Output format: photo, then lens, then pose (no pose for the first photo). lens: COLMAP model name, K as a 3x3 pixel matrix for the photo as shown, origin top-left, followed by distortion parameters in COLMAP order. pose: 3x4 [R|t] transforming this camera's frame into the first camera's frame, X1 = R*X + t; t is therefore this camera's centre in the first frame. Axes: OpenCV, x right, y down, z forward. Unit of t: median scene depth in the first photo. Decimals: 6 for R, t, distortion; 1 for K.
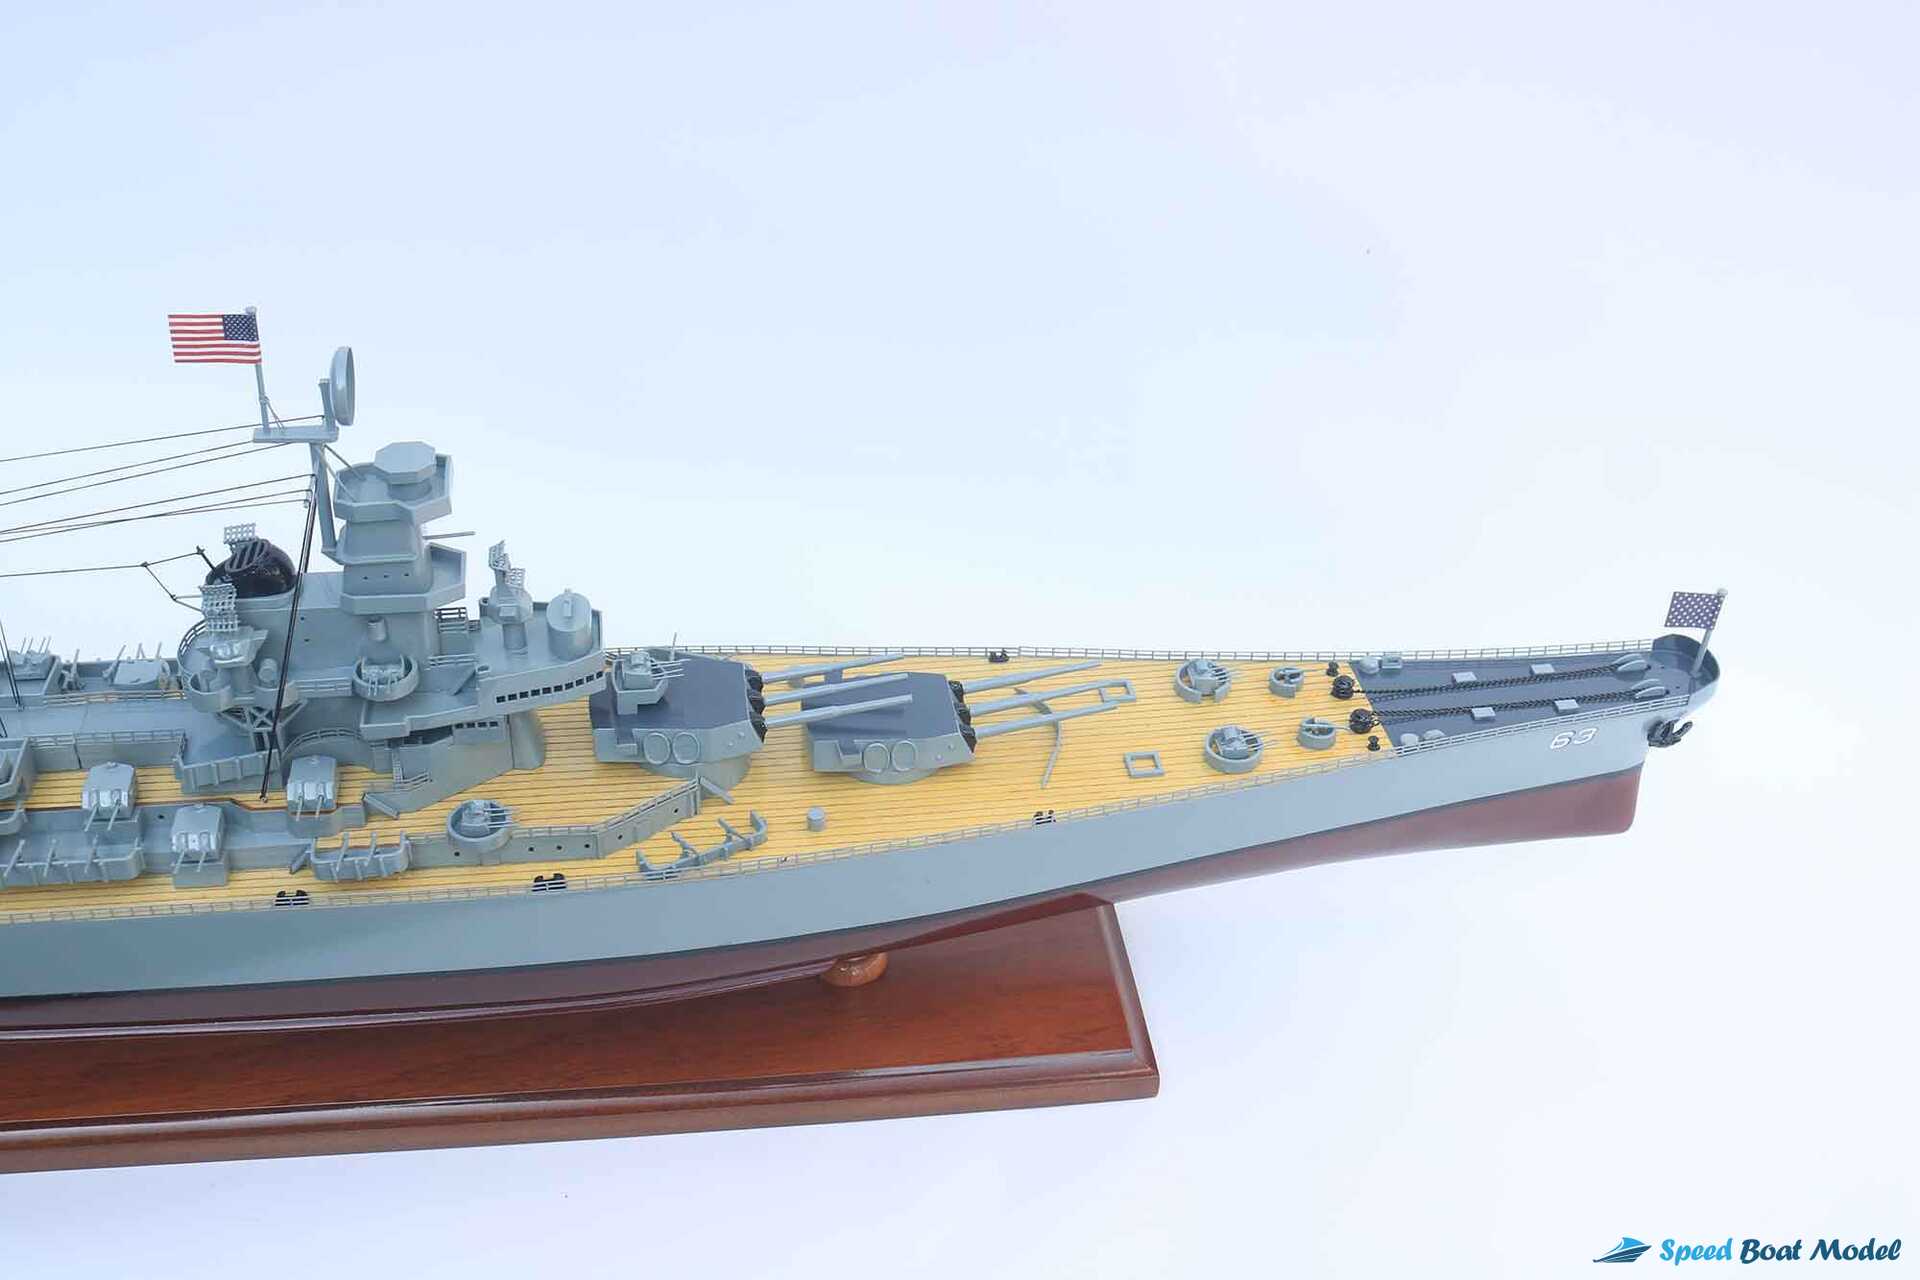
lens RADIAL K [[2002.2, 0, 949.9], [0, 2002.2, 641.0], [0, 0, 1]] dist [-0.097882, 0.000000]
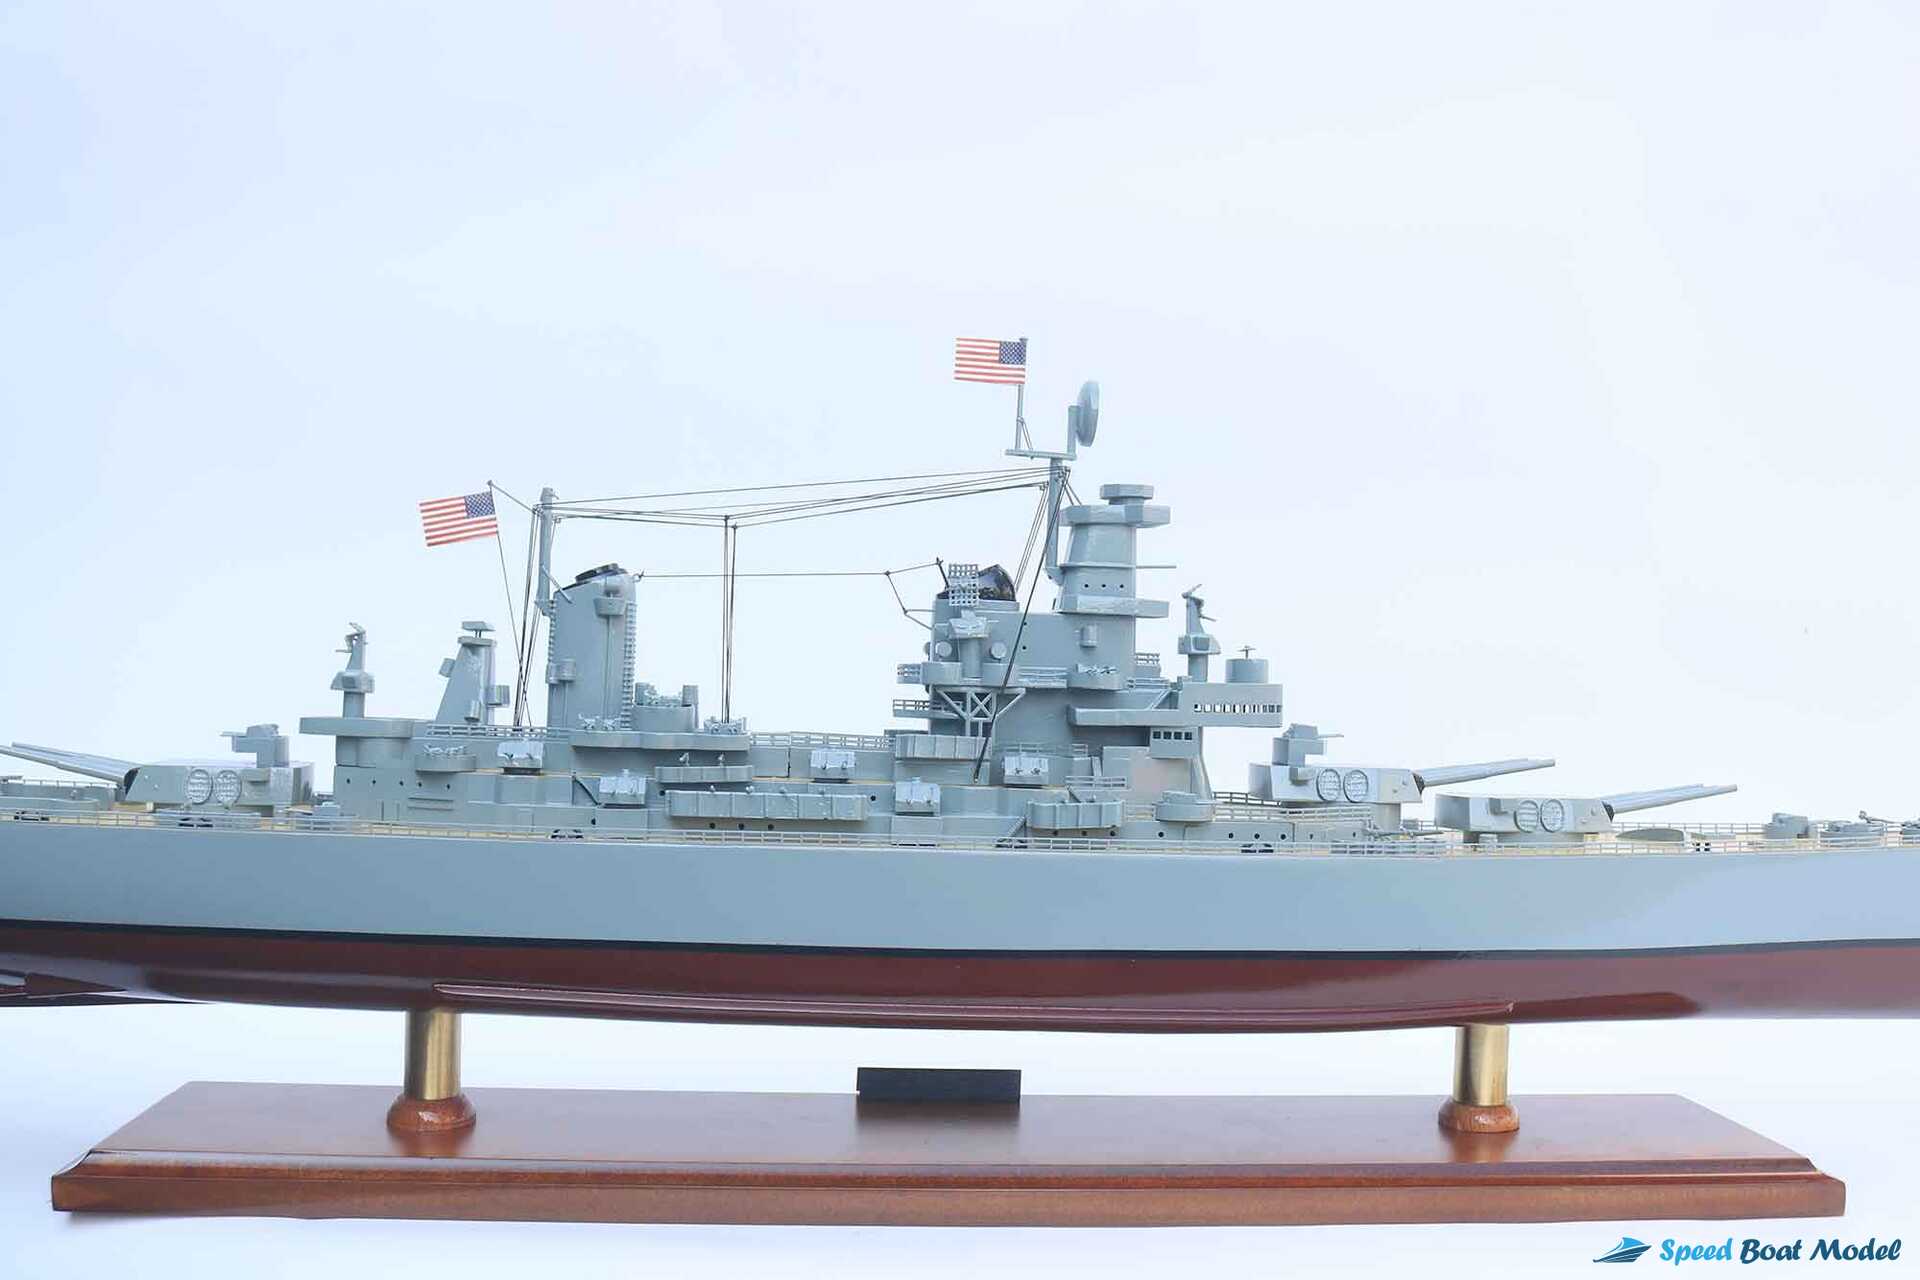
lens RADIAL K [[1938.9, 0, 943.9], [0, 1938.9, 631.7], [0, 0, 1]] dist [-0.100485, 0.000000]
pose [[0.998684, -0.010039, -0.050291, -0.307548], [-0.022187, 0.799546, -0.600195, 0.625791], [0.046235, 0.600521, 0.798271, 0.129328]]
